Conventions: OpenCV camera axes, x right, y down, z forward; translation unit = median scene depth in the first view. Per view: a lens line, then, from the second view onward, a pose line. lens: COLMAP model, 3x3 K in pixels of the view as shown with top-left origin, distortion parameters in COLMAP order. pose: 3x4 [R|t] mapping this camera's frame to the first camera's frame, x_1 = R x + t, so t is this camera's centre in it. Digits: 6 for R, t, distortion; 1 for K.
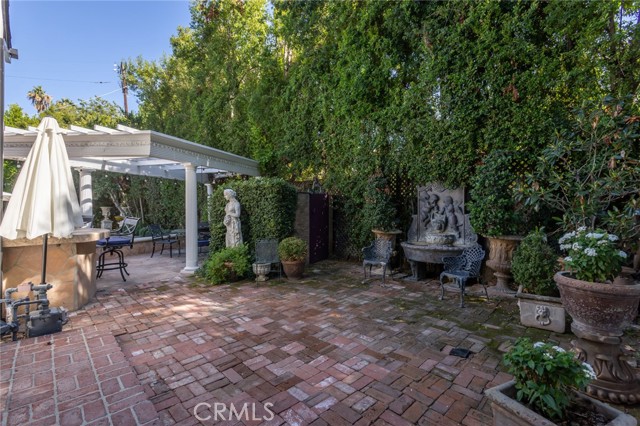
lens RADIAL K [[294.5, 0, 308.4], [0, 294.5, 212.1], [0, 0, 1]] dist [-0.001881, 0.010000]
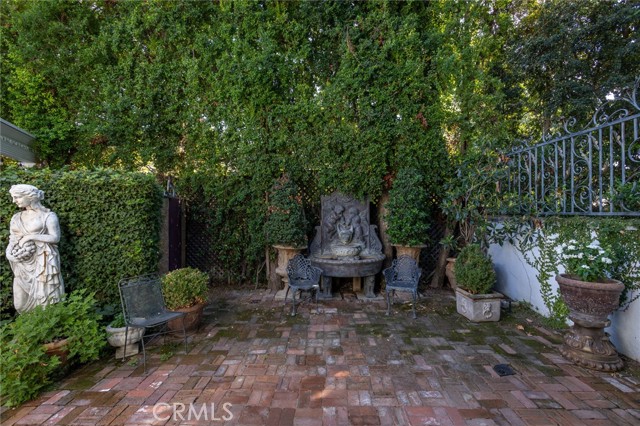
lens RADIAL K [[294.5, 0, 308.4], [0, 294.5, 212.1], [0, 0, 1]] dist [-0.001881, 0.010000]
pose [[0.695848, 0.000245, 0.718189, -0.359023], [0.008772, 0.999922, -0.008841, -0.030633], [-0.718135, 0.012452, 0.695792, 0.413905]]
